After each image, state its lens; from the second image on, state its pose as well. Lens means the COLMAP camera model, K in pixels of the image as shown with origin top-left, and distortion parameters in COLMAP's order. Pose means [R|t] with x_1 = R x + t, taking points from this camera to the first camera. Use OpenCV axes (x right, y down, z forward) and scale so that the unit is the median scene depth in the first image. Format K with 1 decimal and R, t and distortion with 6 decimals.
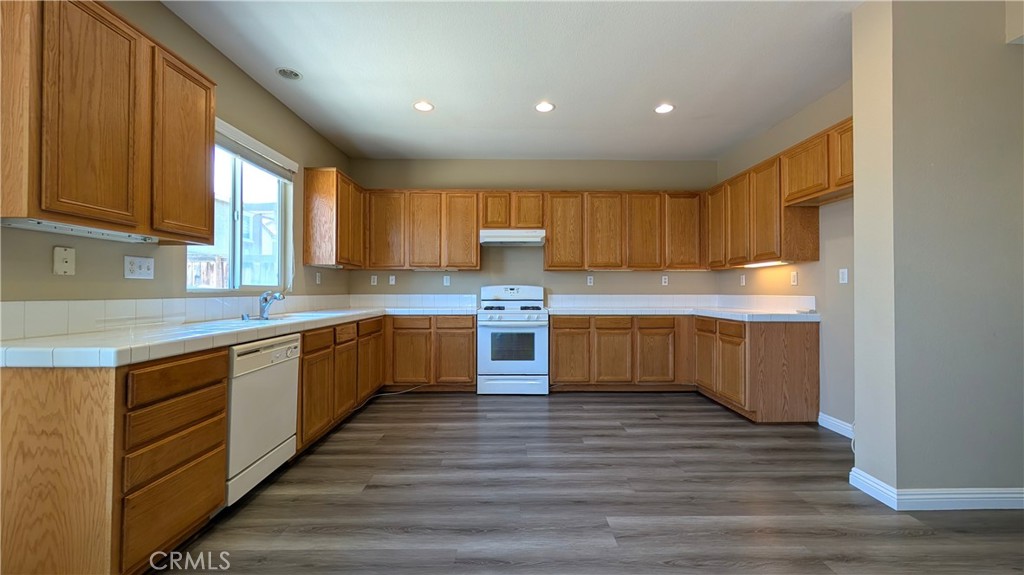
lens RADIAL K [[384.9, 0, 512.6], [0, 384.9, 285.9], [0, 0, 1]] dist [-0.000421, 0.000665]
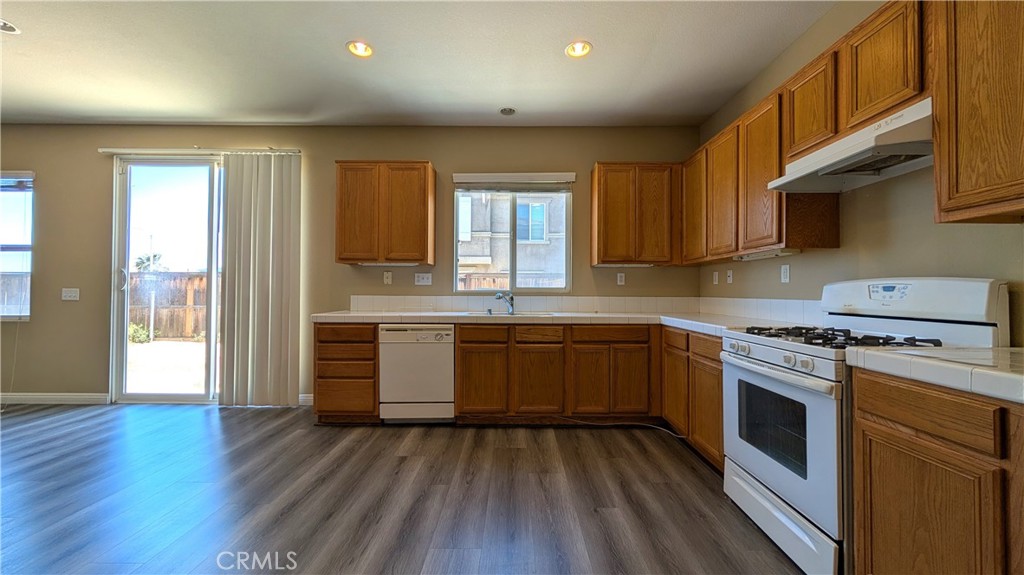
lens RADIAL K [[384.9, 0, 514.6], [0, 384.9, 287.9], [0, 0, 1]] dist [-0.000421, 0.000665]
pose [[-0.006988, -0.011225, -0.999913, 0.684125], [0.008838, 0.999897, -0.011287, 0.016475], [0.999937, -0.008916, -0.006888, 1.144814]]
